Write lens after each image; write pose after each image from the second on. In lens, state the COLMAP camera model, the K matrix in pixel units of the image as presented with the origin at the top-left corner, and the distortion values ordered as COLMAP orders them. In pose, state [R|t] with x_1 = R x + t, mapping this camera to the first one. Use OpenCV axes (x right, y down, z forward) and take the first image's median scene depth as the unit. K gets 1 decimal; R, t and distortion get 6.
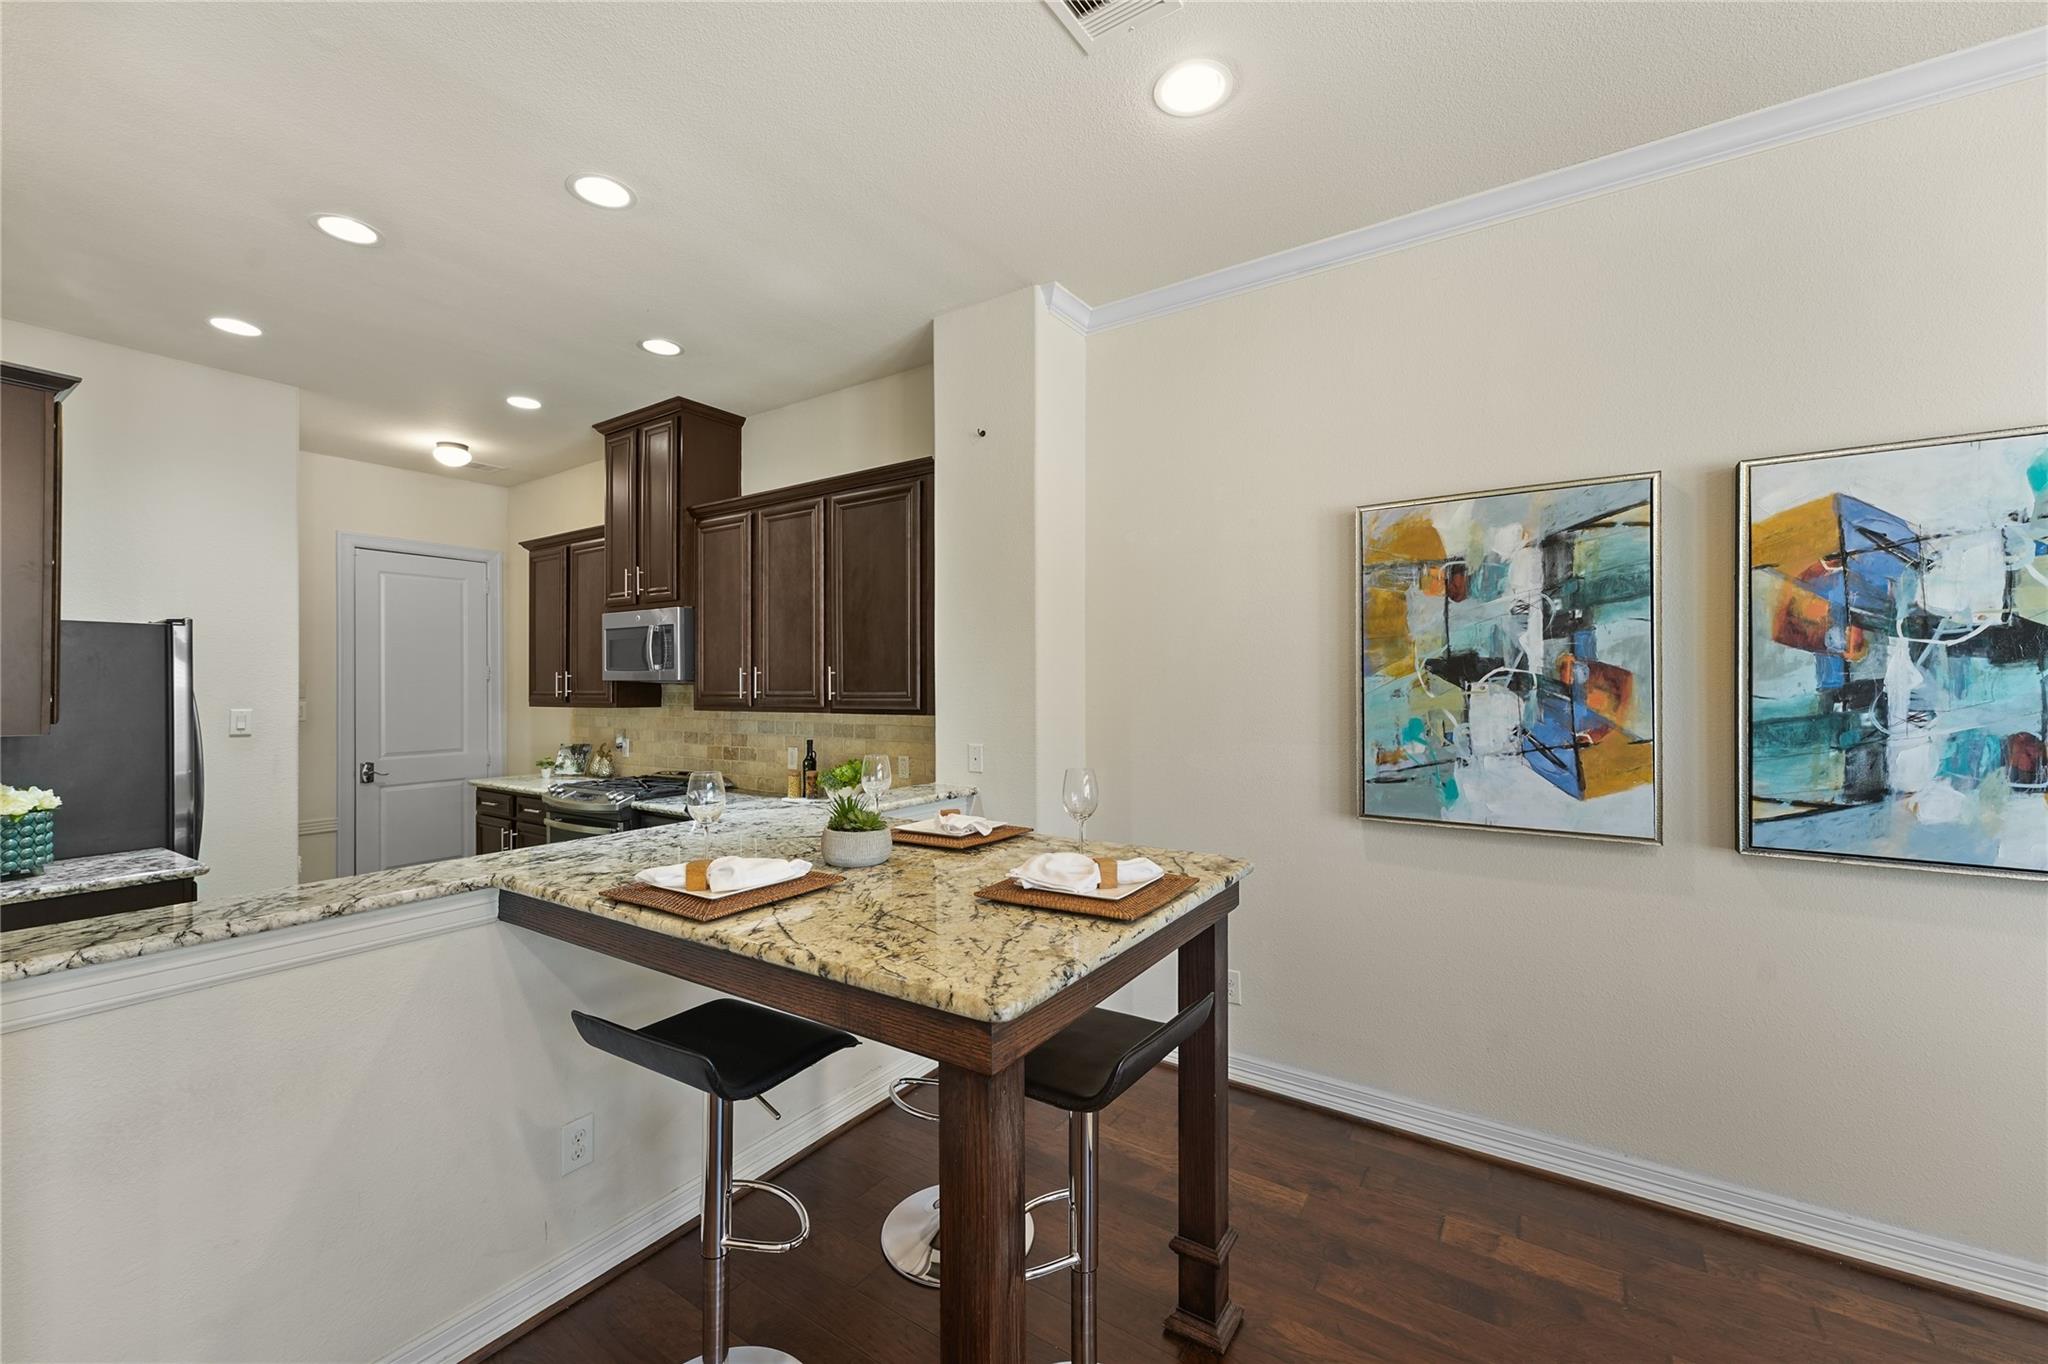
lens RADIAL K [[816.3, 0, 1014.0], [0, 816.3, 681.3], [0, 0, 1]] dist [0.009933, -0.002774]
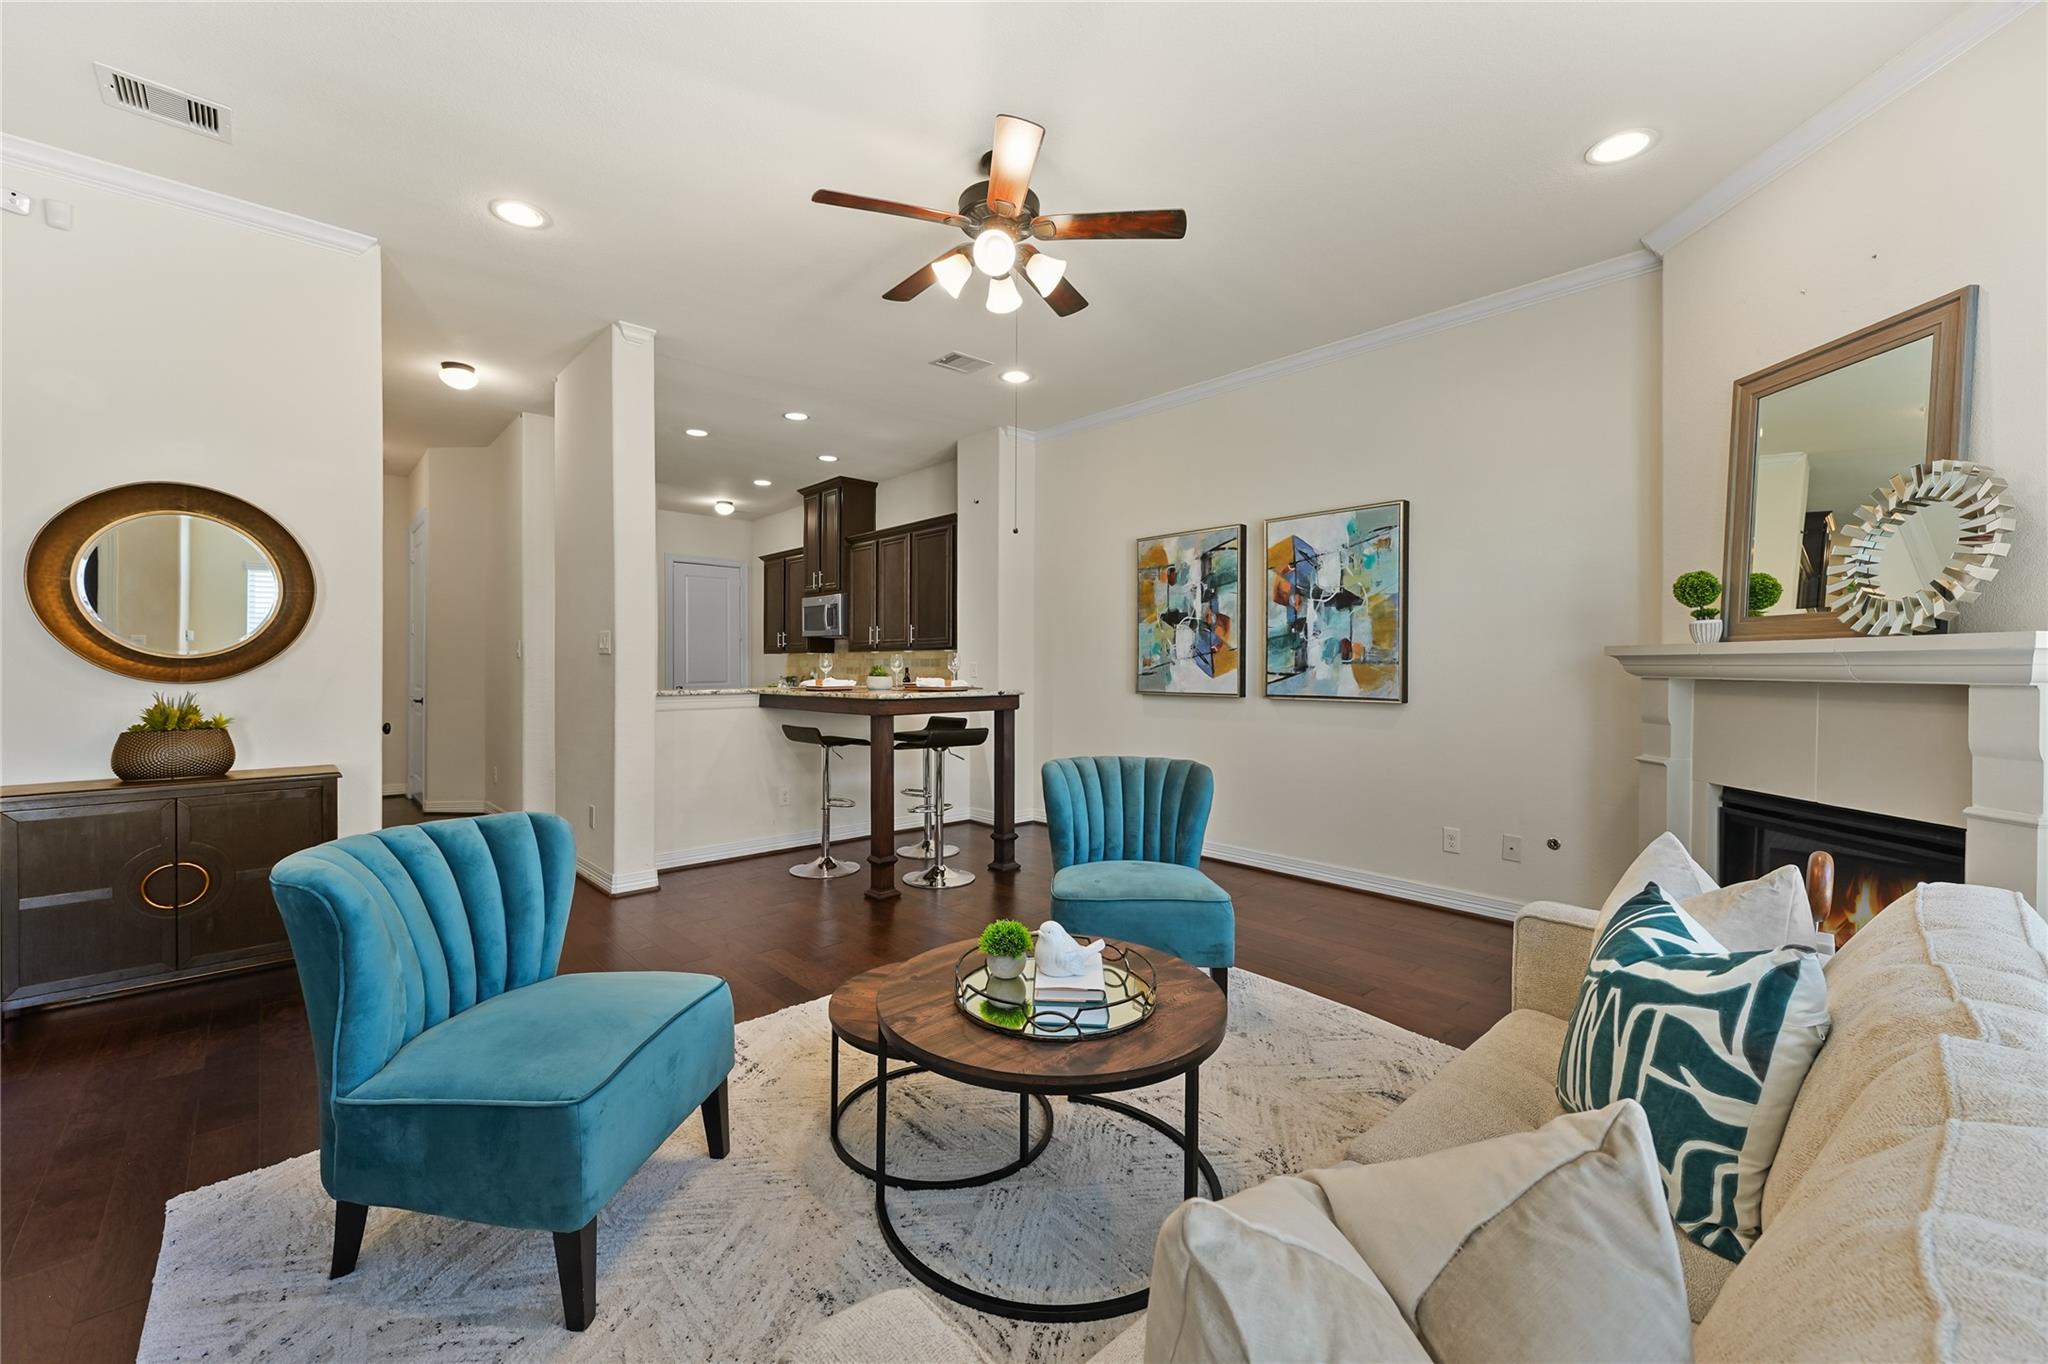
lens RADIAL K [[816.3, 0, 1012.4], [0, 816.3, 672.7], [0, 0, 1]] dist [0.009933, -0.002774]
pose [[0.973196, 0.005998, -0.229898, 0.598116], [-0.003621, 0.999936, 0.010759, 0.098257], [0.229948, -0.009638, 0.973155, -1.060687]]
